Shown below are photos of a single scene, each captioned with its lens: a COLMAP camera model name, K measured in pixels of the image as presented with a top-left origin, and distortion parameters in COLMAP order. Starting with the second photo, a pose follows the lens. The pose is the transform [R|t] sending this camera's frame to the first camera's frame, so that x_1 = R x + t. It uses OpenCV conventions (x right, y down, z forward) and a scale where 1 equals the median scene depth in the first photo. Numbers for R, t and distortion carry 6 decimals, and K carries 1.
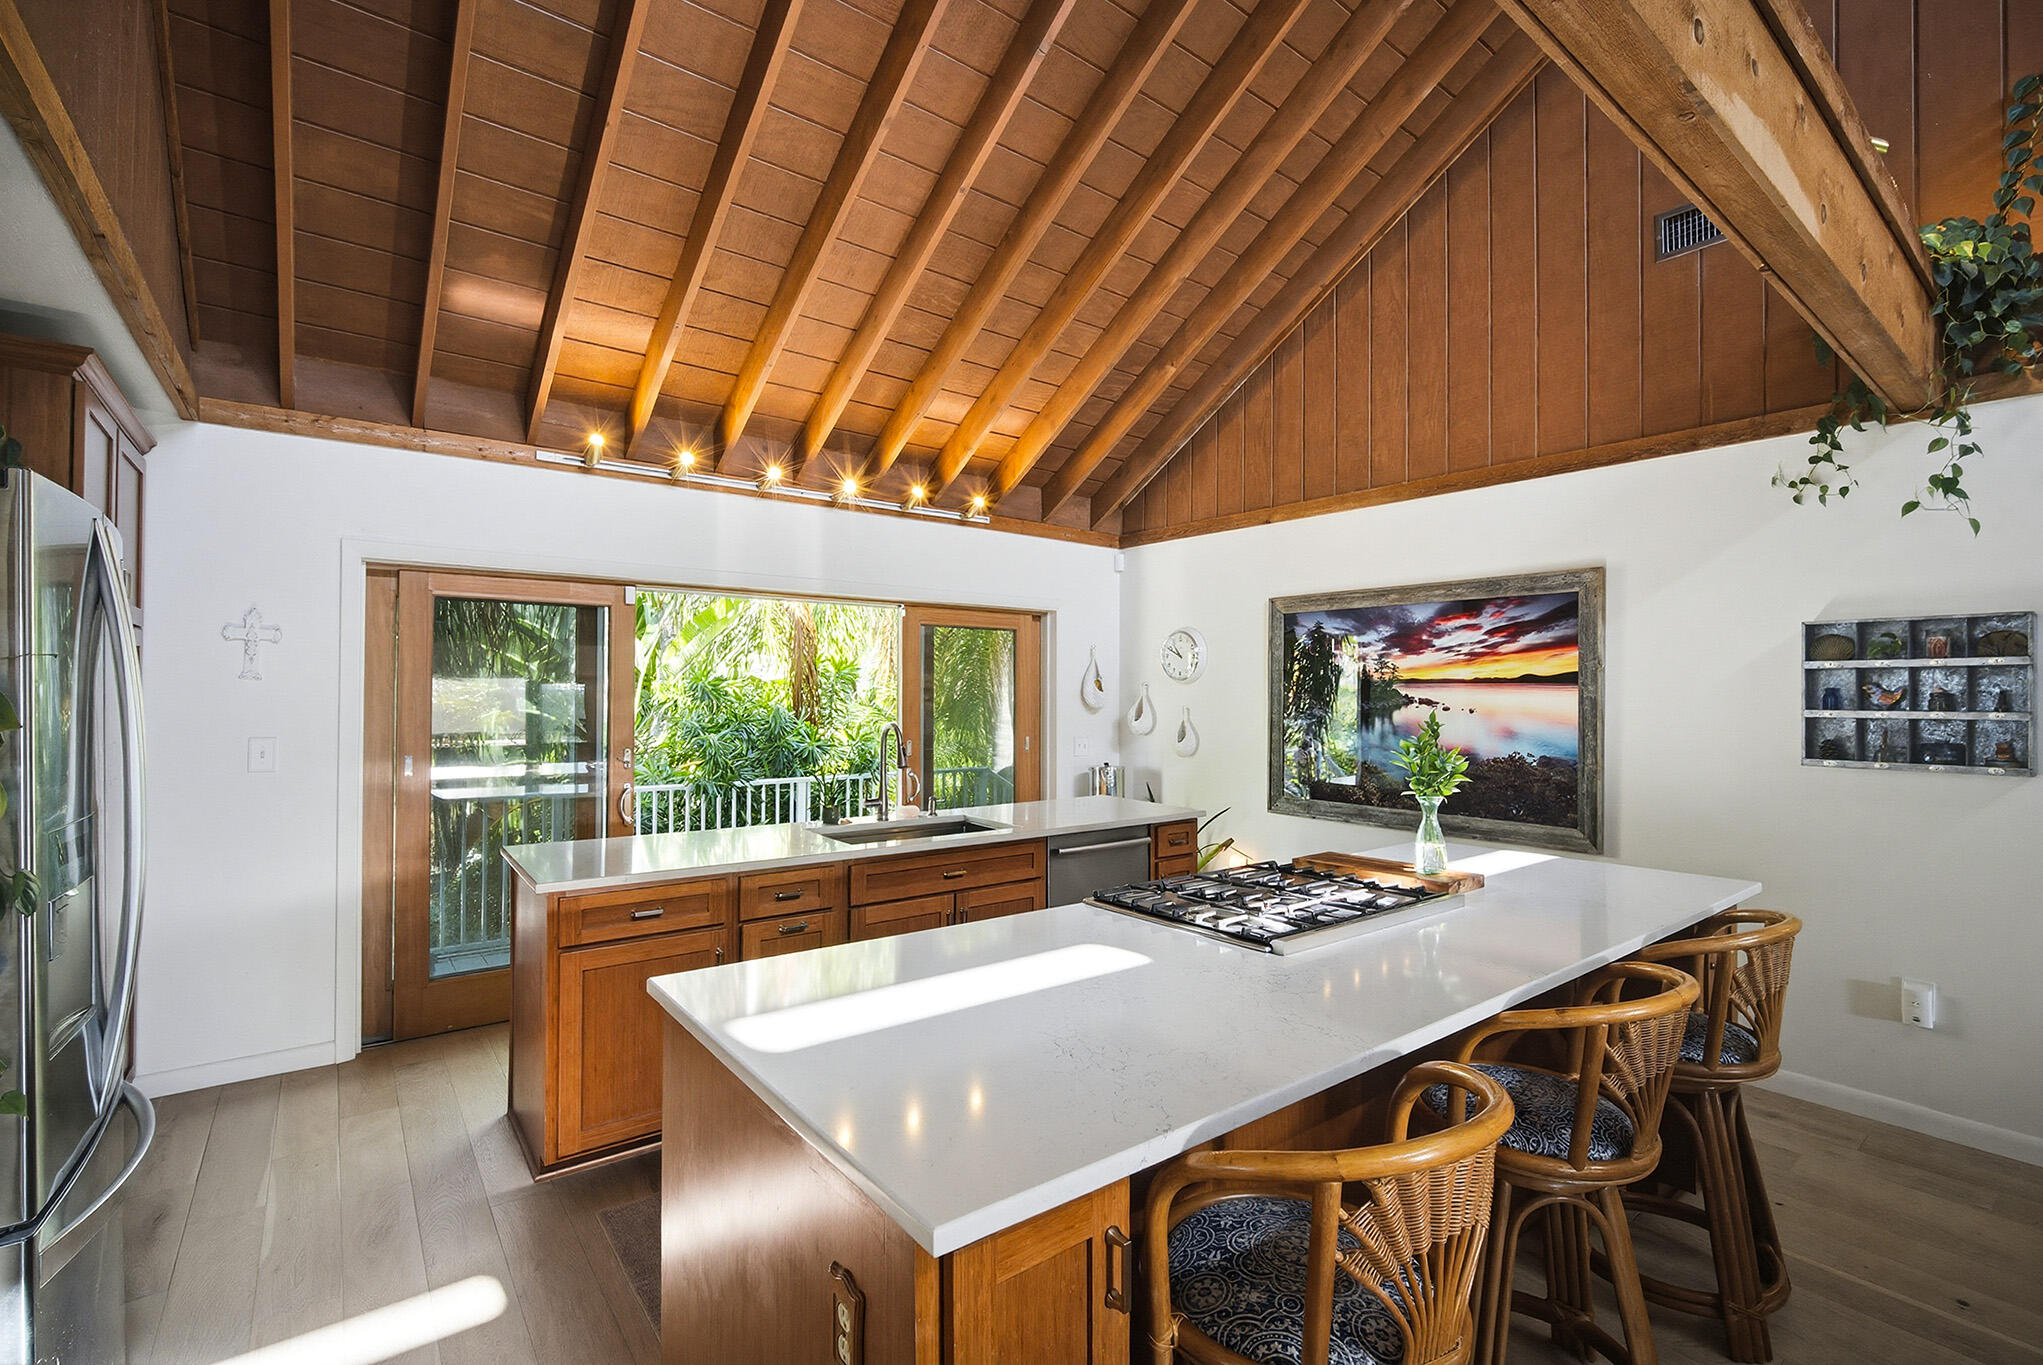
lens RADIAL K [[890.5, 0, 1015.4], [0, 890.5, 692.1], [0, 0, 1]] dist [-0.013799, 0.002516]
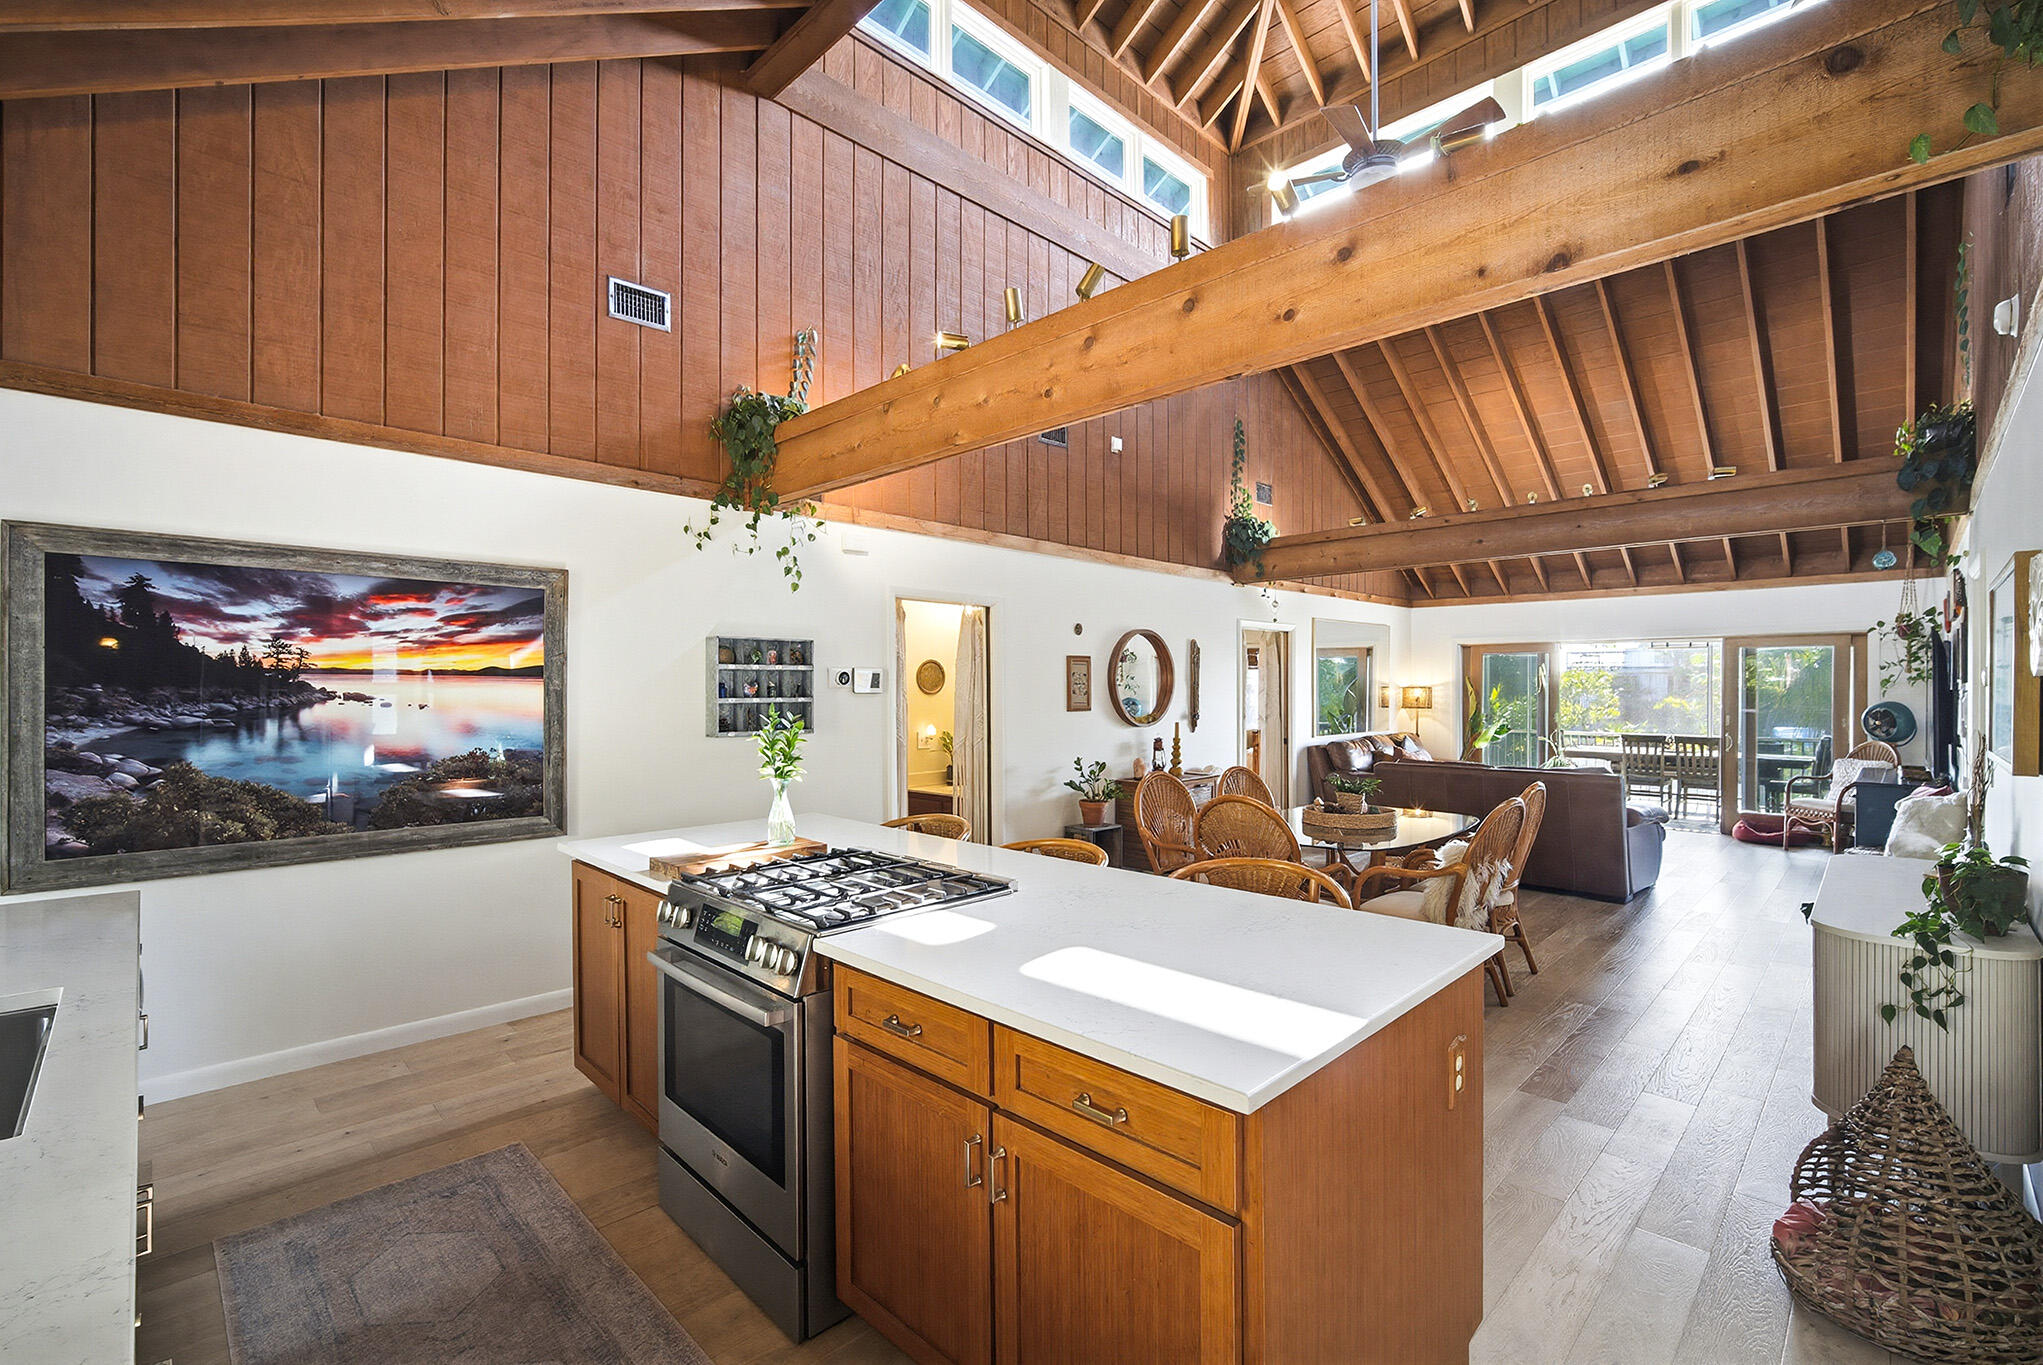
lens RADIAL K [[890.5, 0, 1019.1], [0, 890.5, 688.0], [0, 0, 1]] dist [-0.013799, 0.002516]
pose [[-0.125412, -0.010586, 0.992048, -0.428487], [-0.007322, 0.999926, 0.009745, -0.009980], [-0.992078, -0.006041, -0.125480, 0.514389]]
